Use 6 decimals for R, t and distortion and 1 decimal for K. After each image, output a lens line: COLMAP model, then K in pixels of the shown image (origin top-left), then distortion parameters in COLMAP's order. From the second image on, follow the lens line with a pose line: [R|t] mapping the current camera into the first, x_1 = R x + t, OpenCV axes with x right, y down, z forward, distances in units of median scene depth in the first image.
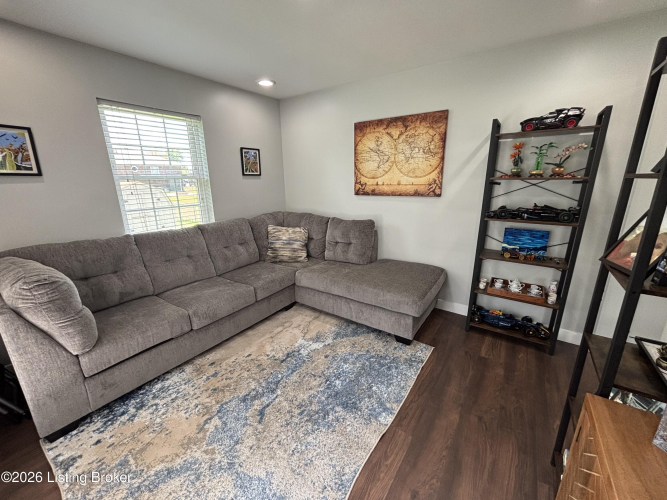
lens RADIAL K [[269.8, 0, 330.1], [0, 269.8, 250.8], [0, 0, 1]] dist [0.002967, -0.000276]
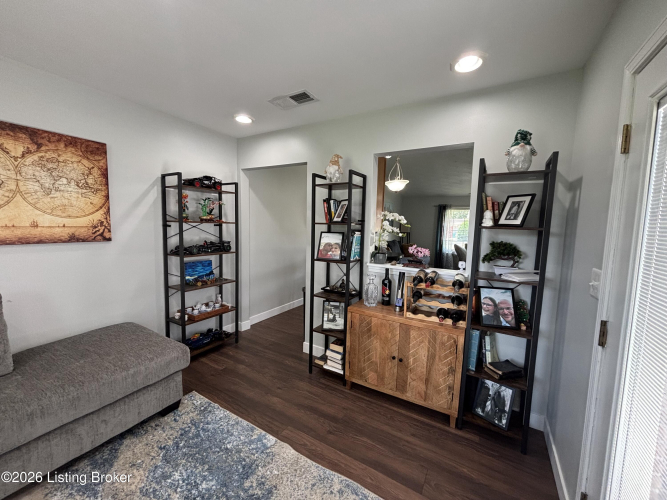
lens RADIAL K [[269.8, 0, 335.2], [0, 269.8, 249.8], [0, 0, 1]] dist [0.002967, -0.000276]
pose [[-0.094042, -0.084158, 0.992005, -0.520896], [0.241632, 0.964698, 0.104748, -0.097534], [-0.965800, 0.249551, -0.070387, 0.410711]]
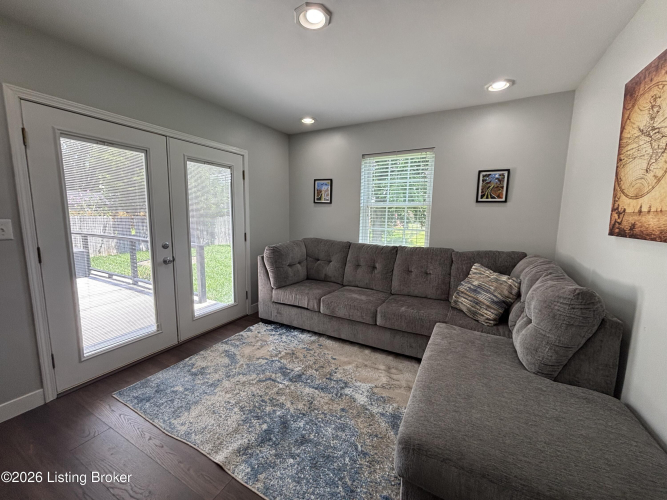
lens RADIAL K [[269.8, 0, 332.1], [0, 269.8, 248.8], [0, 0, 1]] dist [0.002967, -0.000276]
pose [[0.129279, 0.138448, -0.981896, 0.619549], [-0.280963, 0.954740, 0.097627, -0.123537], [0.950972, 0.263255, 0.162326, 0.609610]]
